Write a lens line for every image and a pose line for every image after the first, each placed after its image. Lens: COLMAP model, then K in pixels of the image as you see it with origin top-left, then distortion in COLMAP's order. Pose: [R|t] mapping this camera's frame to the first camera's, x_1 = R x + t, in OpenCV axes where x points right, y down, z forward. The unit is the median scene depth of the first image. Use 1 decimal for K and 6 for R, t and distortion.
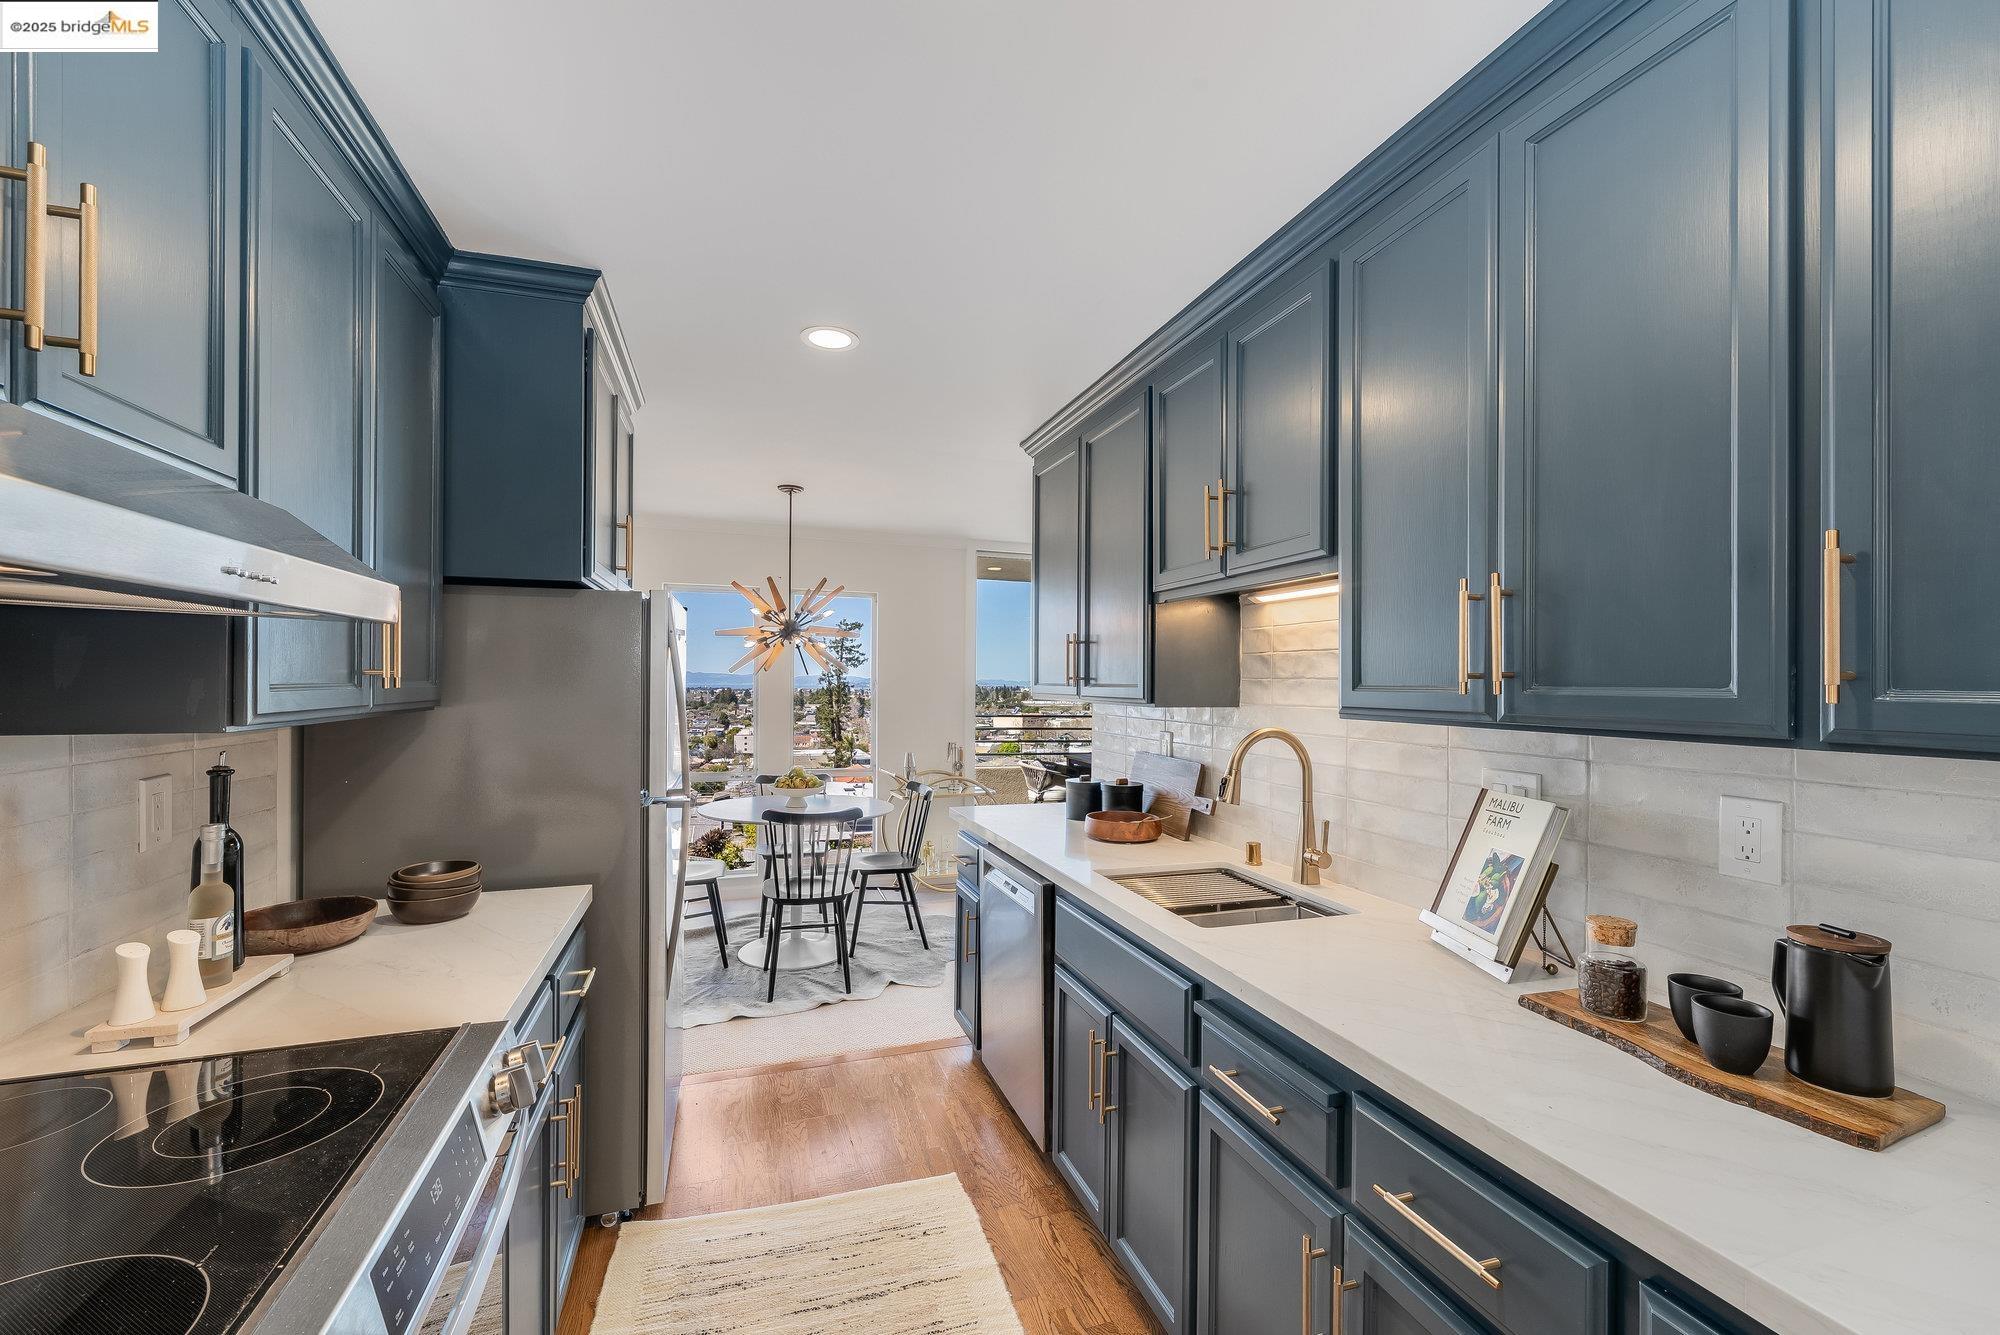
lens RADIAL K [[802.9, 0, 1010.8], [0, 802.9, 676.2], [0, 0, 1]] dist [-0.000100, 0.000469]
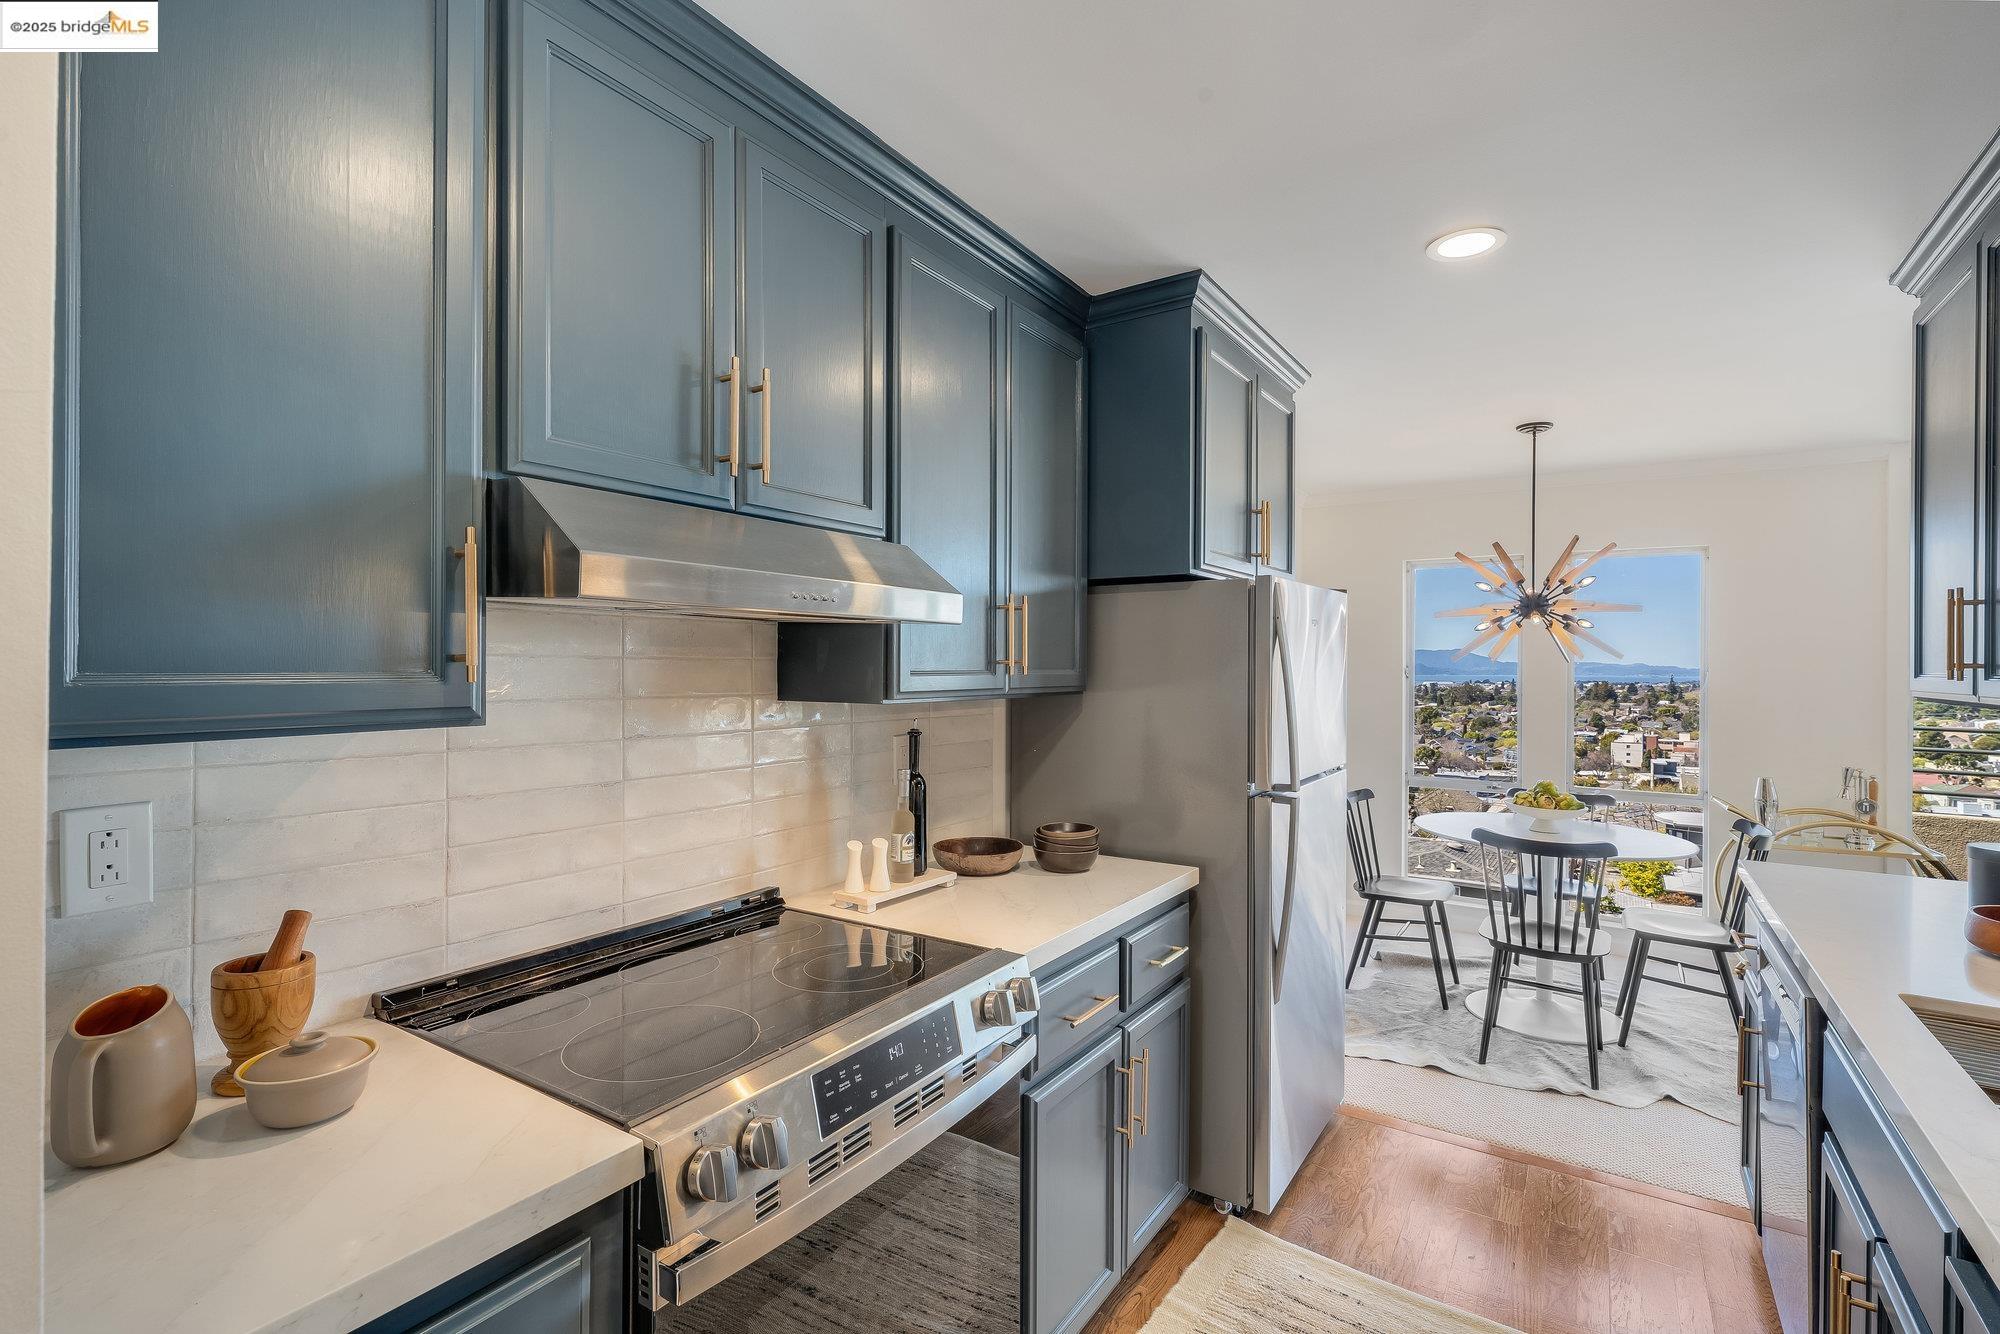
lens RADIAL K [[913.0, 0, 1008.8], [0, 913.0, 660.7], [0, 0, 1]] dist [-0.001368, -0.000262]
pose [[0.615431, -0.007798, -0.788153, 0.235427], [0.003136, 0.999967, -0.007446, 0.002445], [0.788185, 0.002111, 0.615435, 0.085431]]
